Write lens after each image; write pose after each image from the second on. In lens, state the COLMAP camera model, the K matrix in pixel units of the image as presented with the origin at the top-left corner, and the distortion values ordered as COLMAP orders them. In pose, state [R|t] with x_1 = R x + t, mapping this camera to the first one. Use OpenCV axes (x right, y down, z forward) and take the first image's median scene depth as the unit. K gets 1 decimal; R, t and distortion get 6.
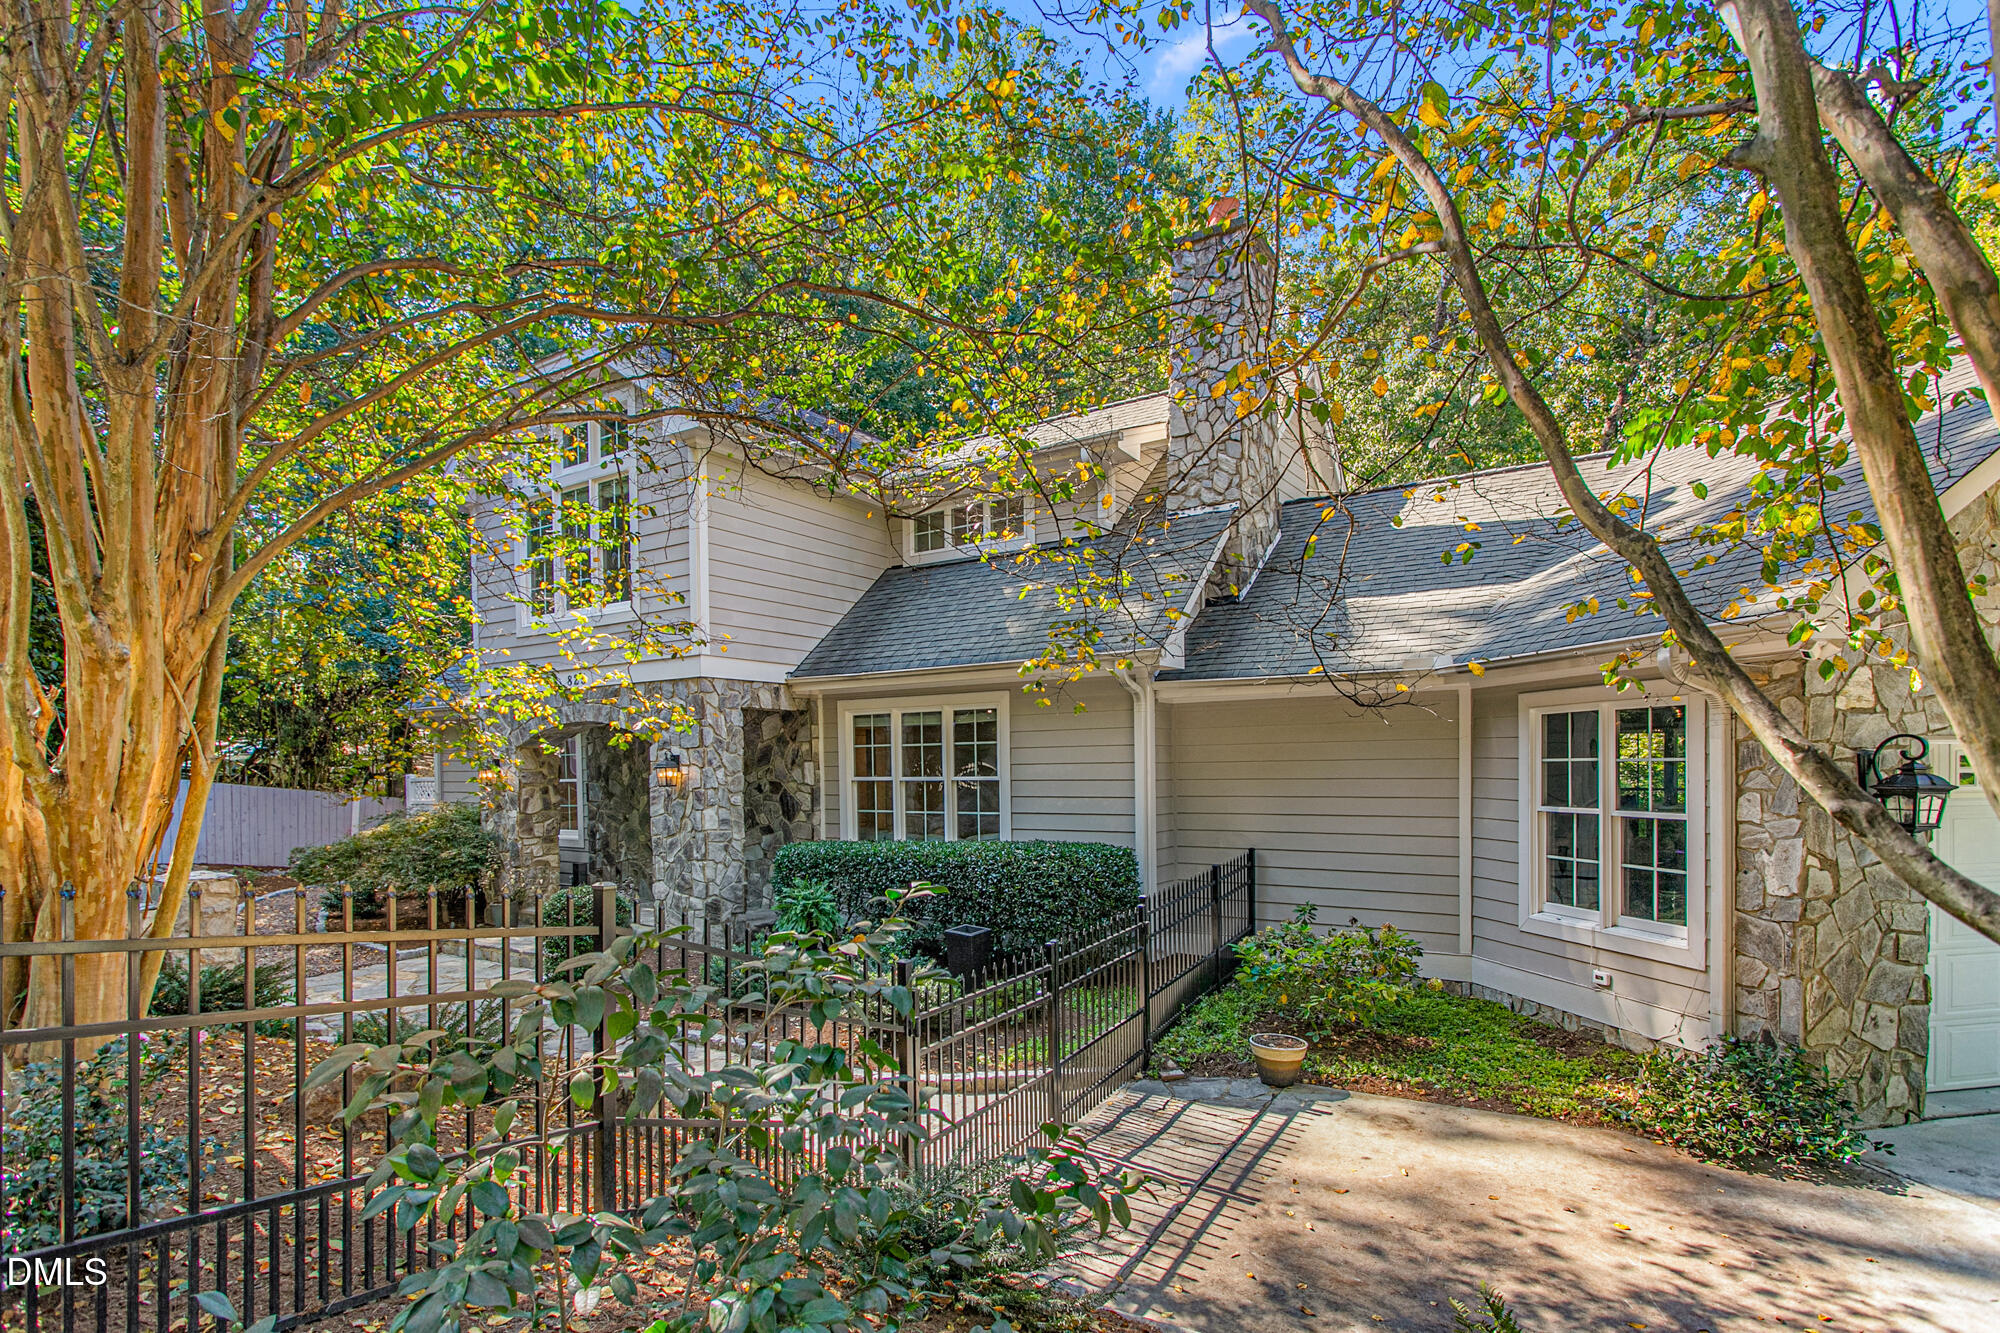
lens RADIAL K [[1034.7, 0, 1019.5], [0, 1034.7, 761.9], [0, 0, 1]] dist [-0.003400, 0.002576]
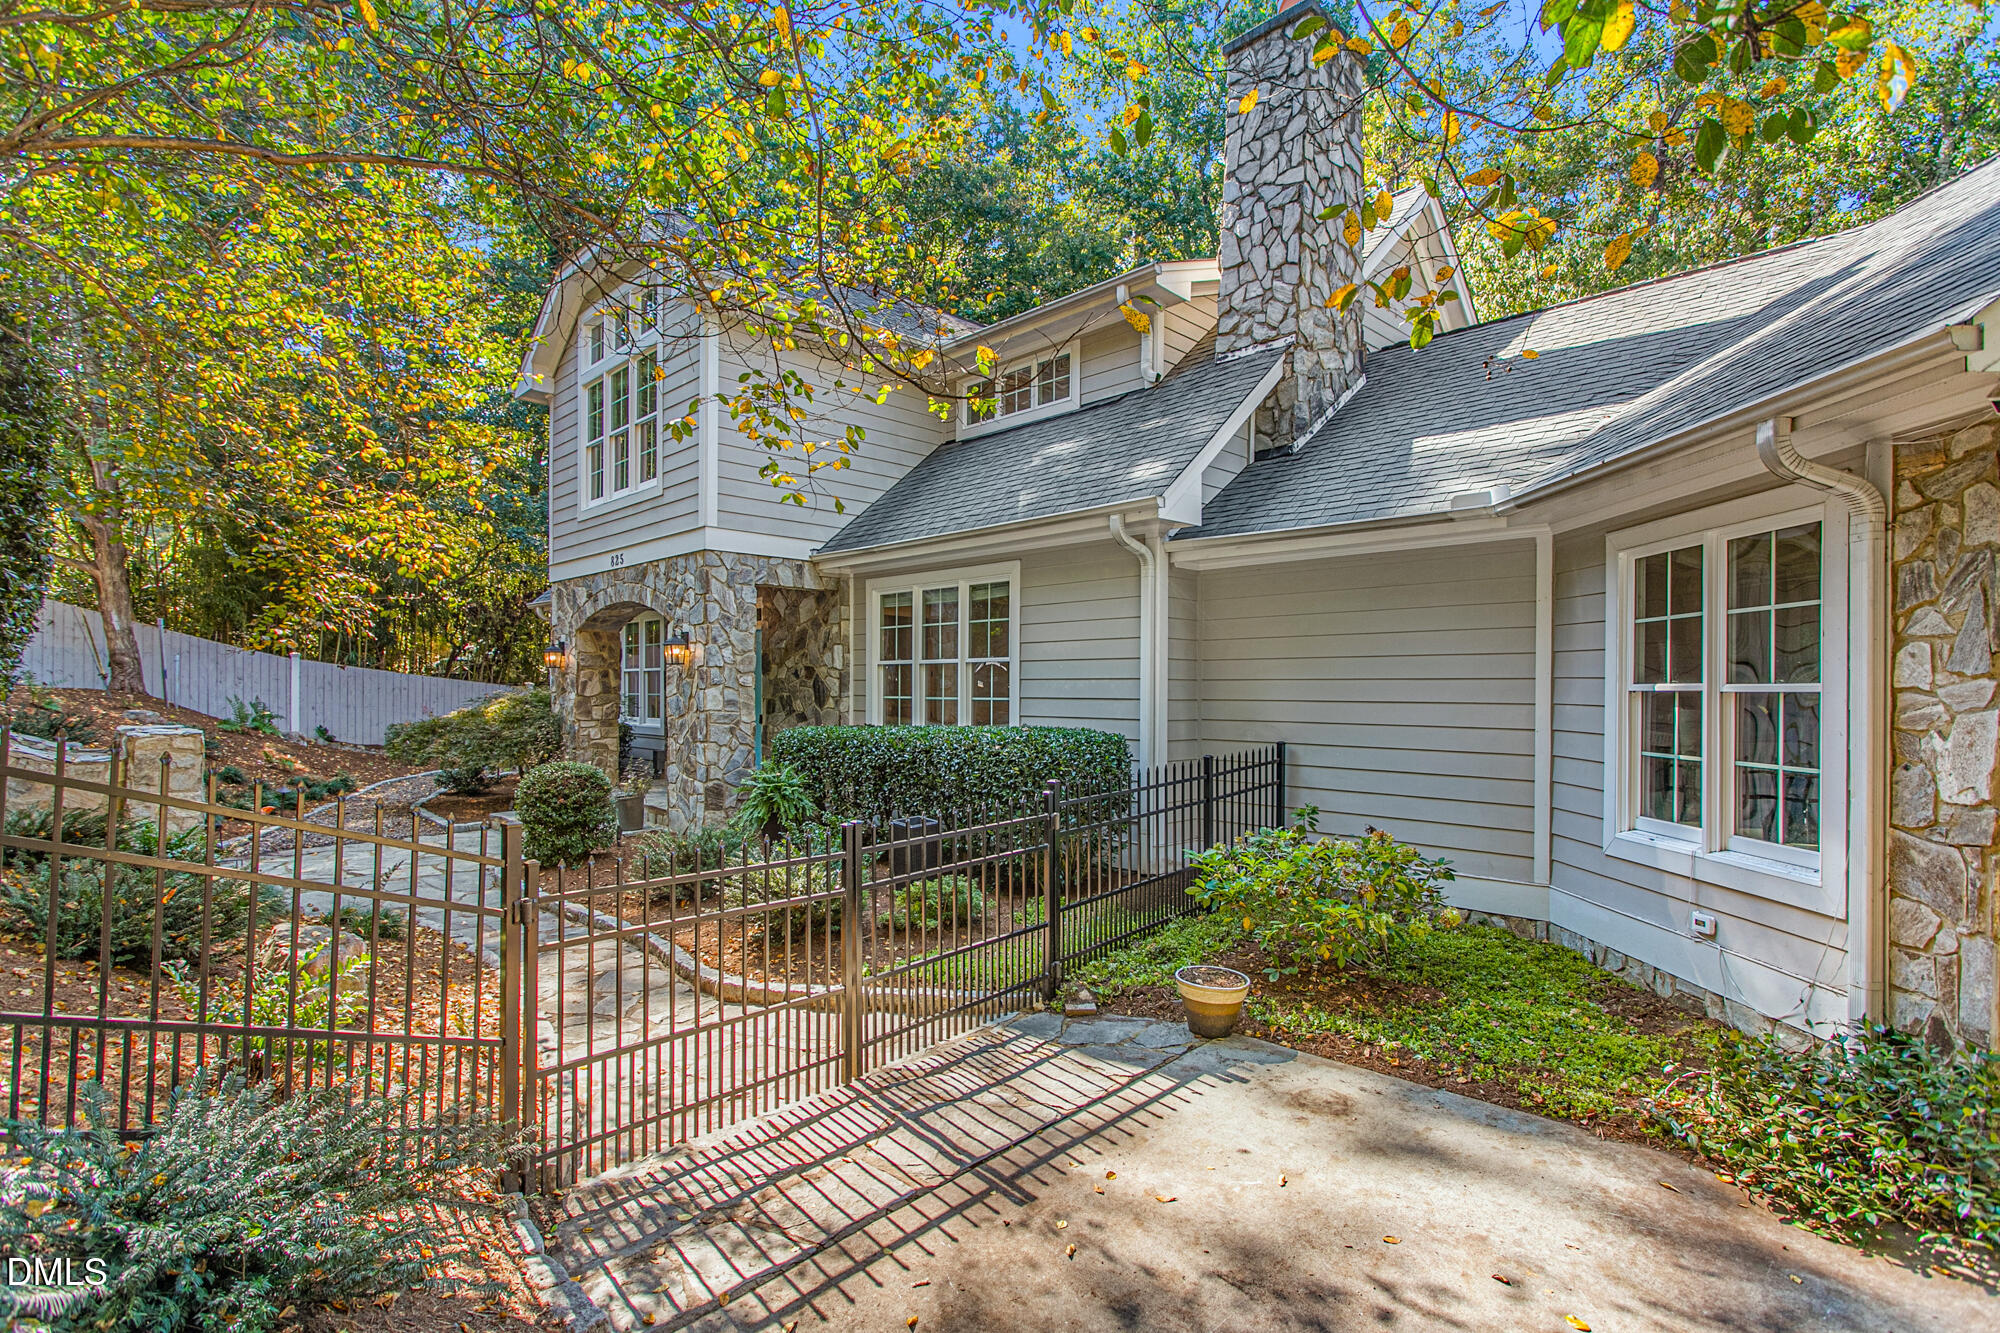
lens RADIAL K [[999.5, 0, 1018.5], [0, 999.5, 674.2], [0, 0, 1]] dist [0.001566, -0.002278]
pose [[0.976367, 0.013478, -0.215699, 0.212200], [-0.016017, 0.999821, -0.010028, 0.045438], [0.215525, 0.013246, 0.976408, 0.197049]]
